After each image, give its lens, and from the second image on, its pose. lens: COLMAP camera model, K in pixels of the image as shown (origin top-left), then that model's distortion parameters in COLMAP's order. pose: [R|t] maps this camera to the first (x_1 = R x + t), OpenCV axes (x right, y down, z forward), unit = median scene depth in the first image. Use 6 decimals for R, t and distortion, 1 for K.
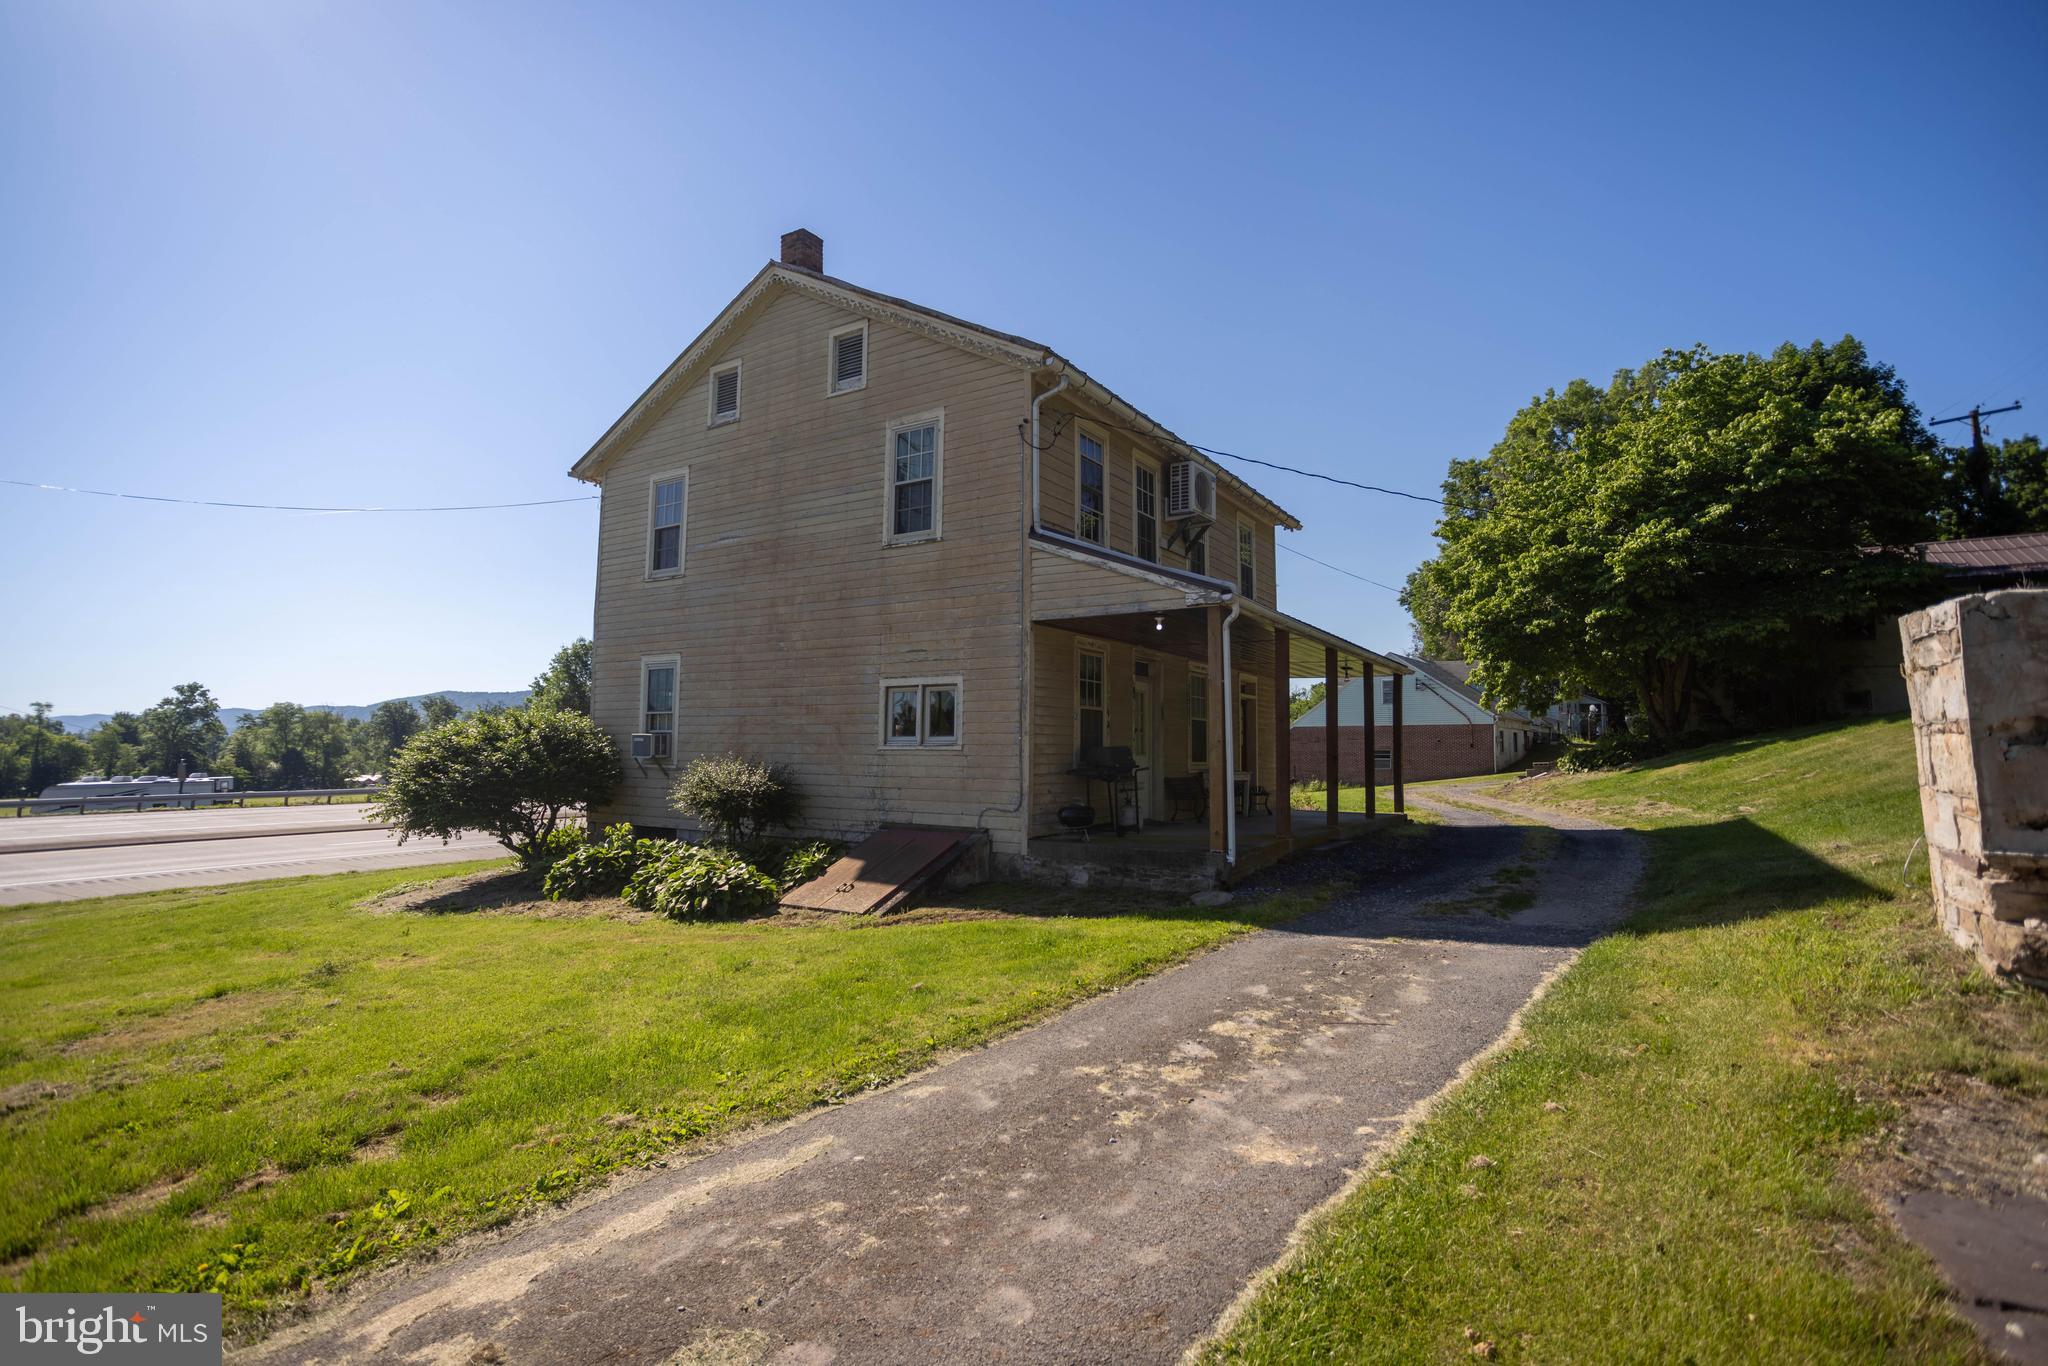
lens RADIAL K [[973.2, 0, 1031.6], [0, 973.2, 686.8], [0, 0, 1]] dist [-0.021747, 0.010549]
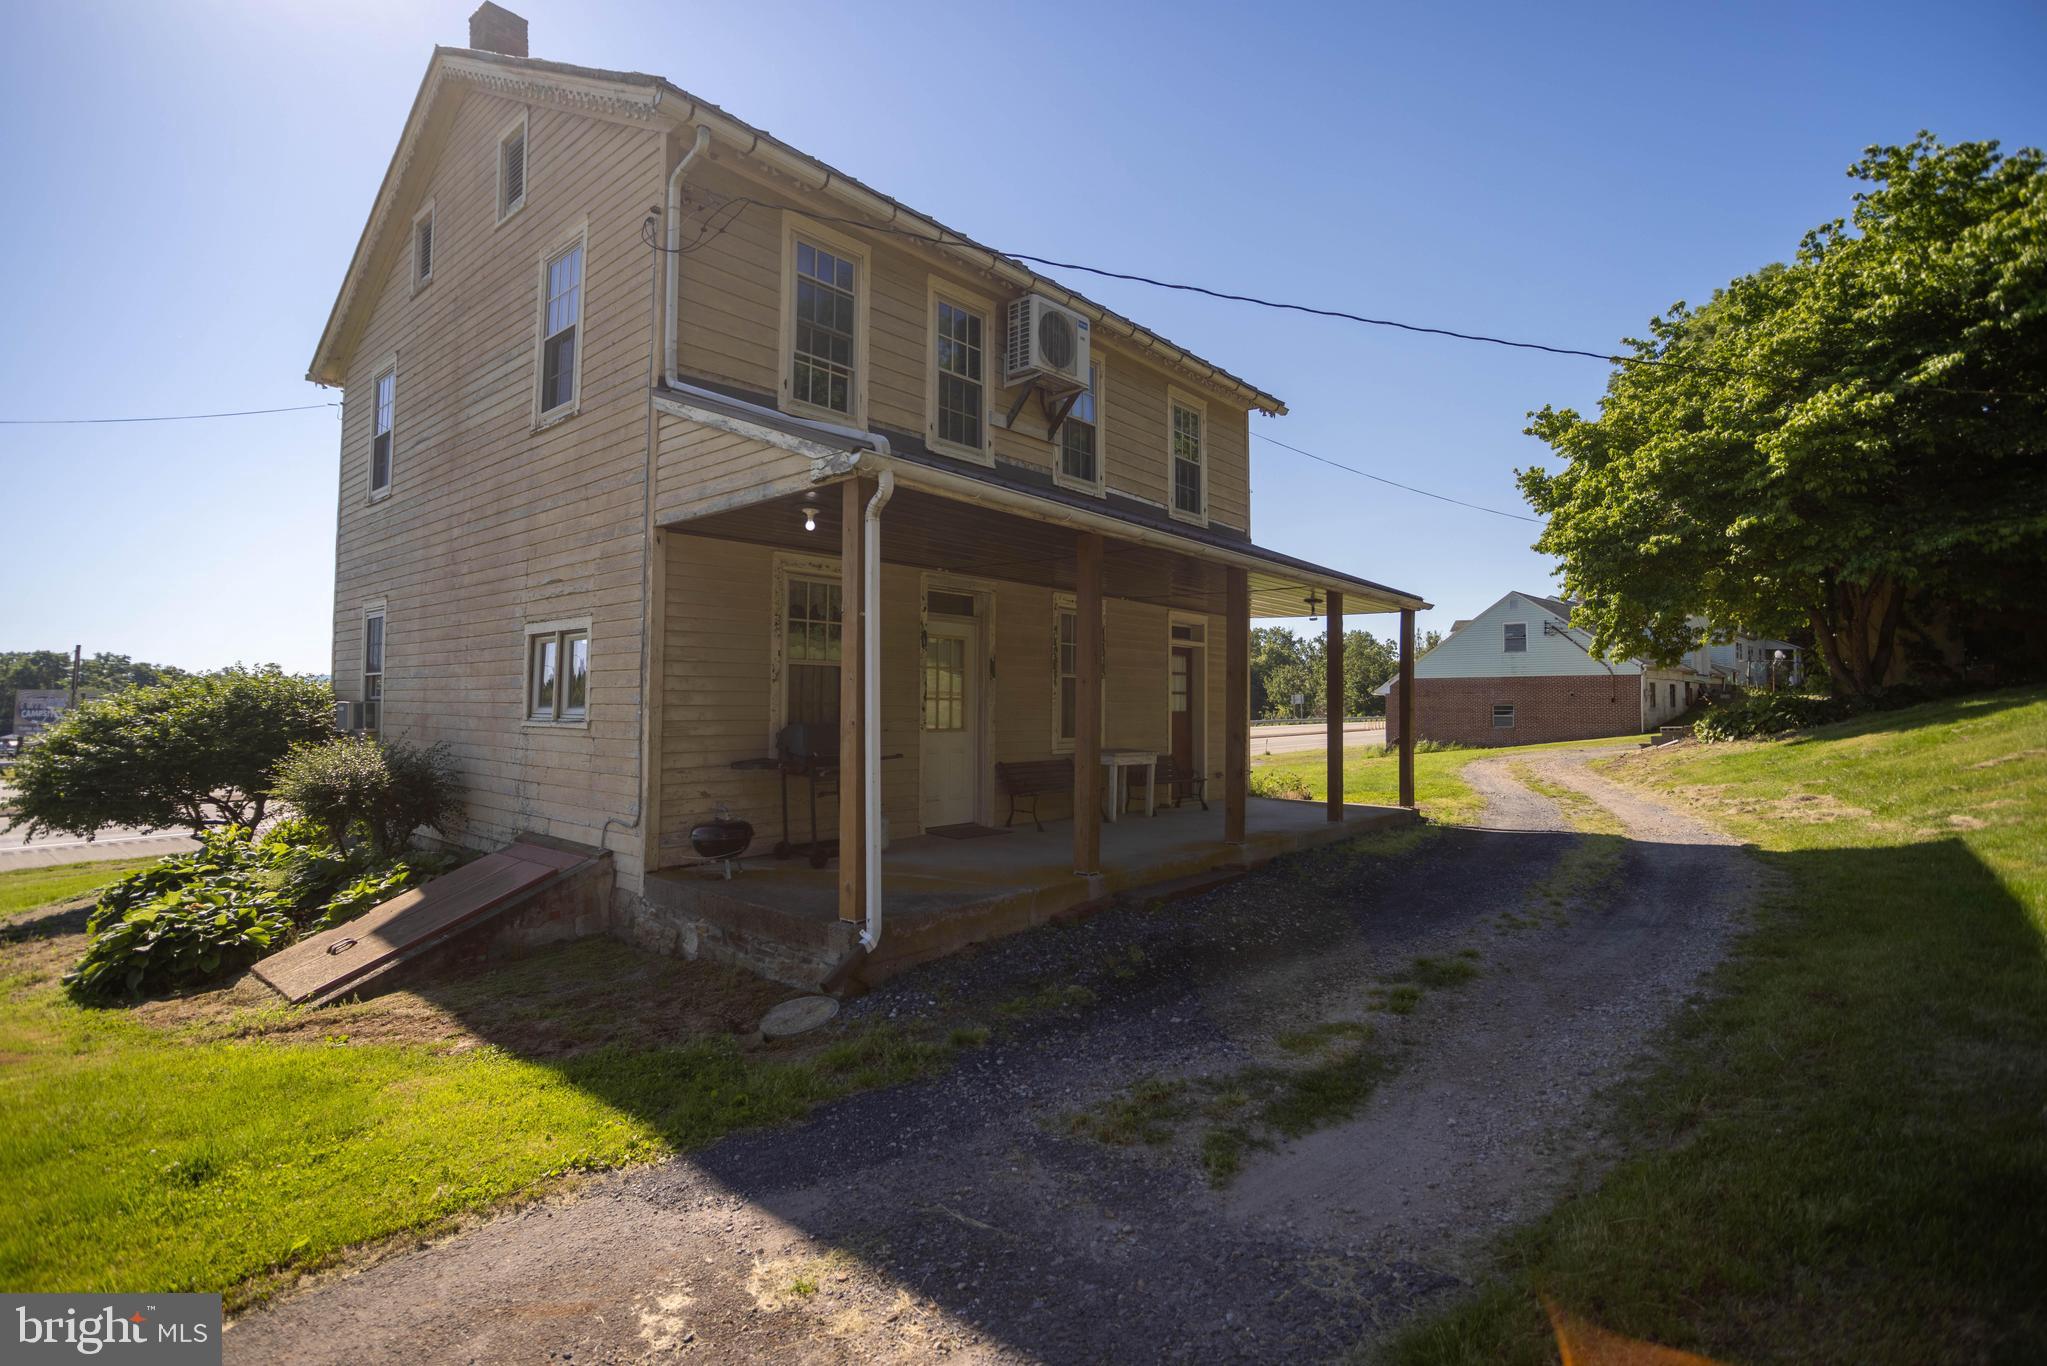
lens RADIAL K [[972.7, 0, 1008.3], [0, 972.7, 682.4], [0, 0, 1]] dist [-0.021747, 0.010549]
pose [[0.987122, -0.005929, -0.159861, 0.181714], [0.013008, 0.998979, 0.043271, 0.004931], [0.159441, -0.044793, 0.986191, 0.231784]]
